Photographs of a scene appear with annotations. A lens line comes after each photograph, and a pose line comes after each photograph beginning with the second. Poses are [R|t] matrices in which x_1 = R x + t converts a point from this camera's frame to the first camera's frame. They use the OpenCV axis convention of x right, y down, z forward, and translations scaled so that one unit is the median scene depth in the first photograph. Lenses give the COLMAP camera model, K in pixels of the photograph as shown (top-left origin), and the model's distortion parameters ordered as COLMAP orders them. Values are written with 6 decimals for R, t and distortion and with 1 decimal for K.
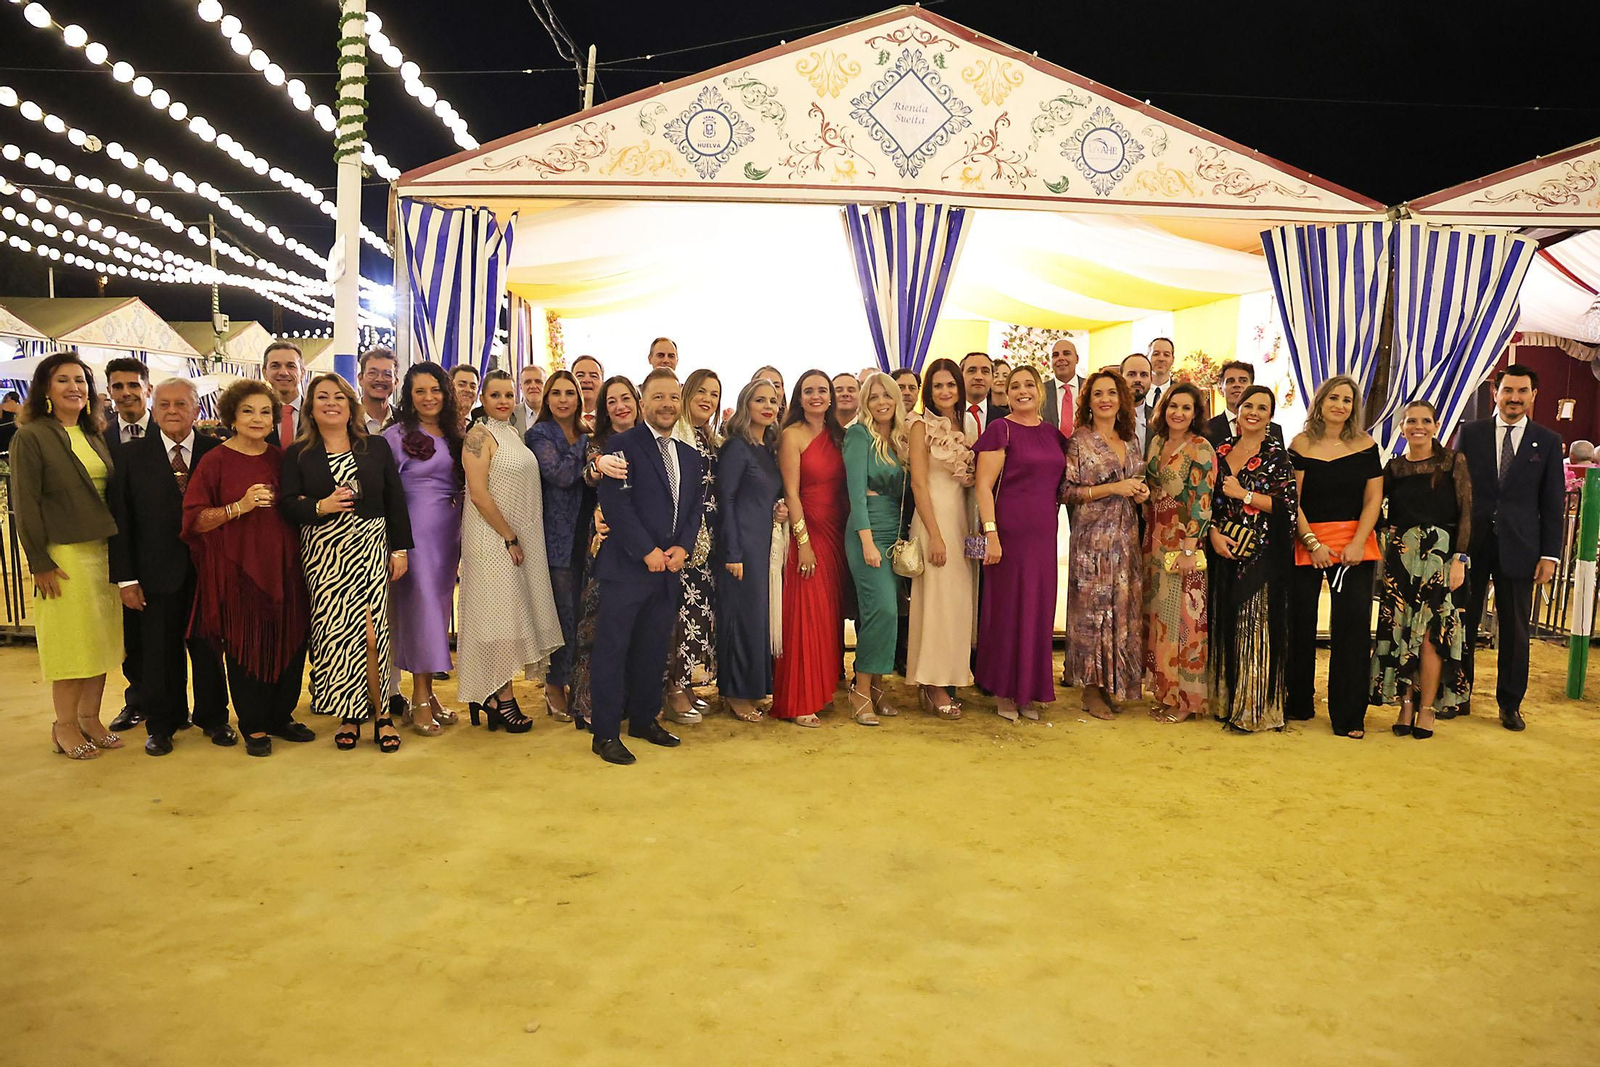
lens RADIAL K [[1089.7, 0, 805.0], [0, 1089.7, 485.0], [0, 0, 1]] dist [-0.101397, 0.090999]
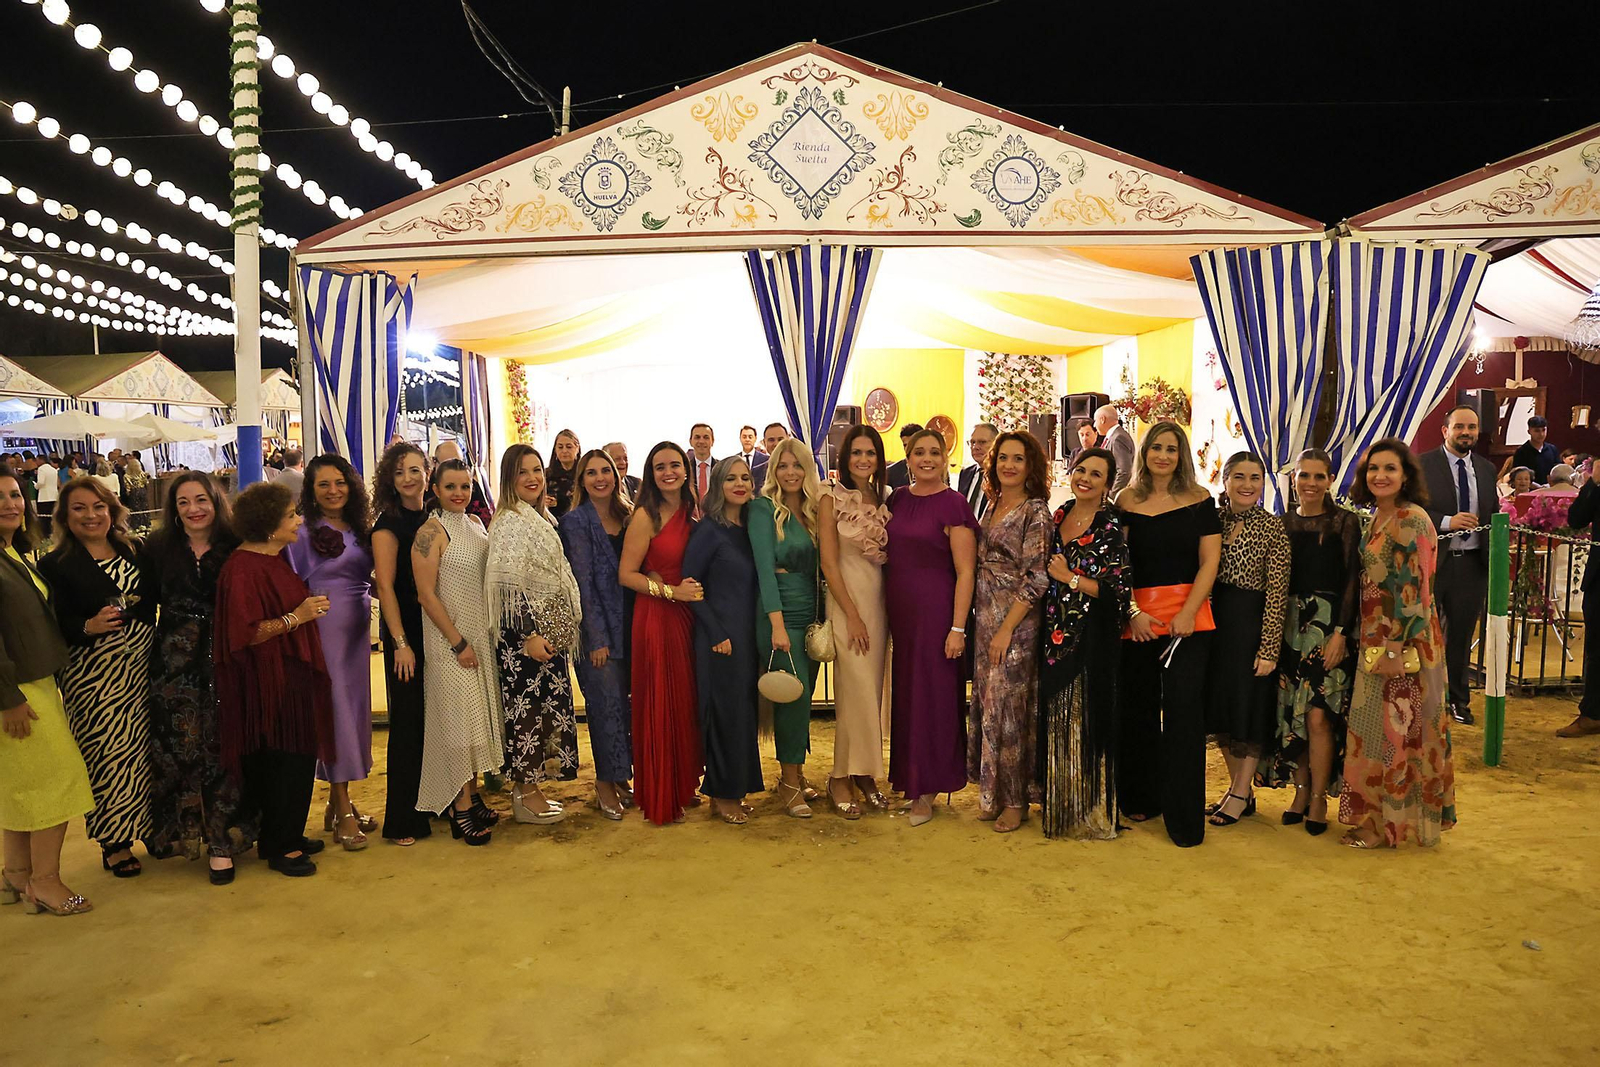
lens RADIAL K [[1089.7, 0, 805.0], [0, 1089.7, 485.0], [0, 0, 1]] dist [-0.101397, 0.090999]
pose [[0.998104, -0.034110, -0.051239, 0.129847], [0.033273, 0.999300, -0.017100, -0.030442], [0.051786, 0.015363, 0.998540, 0.035623]]
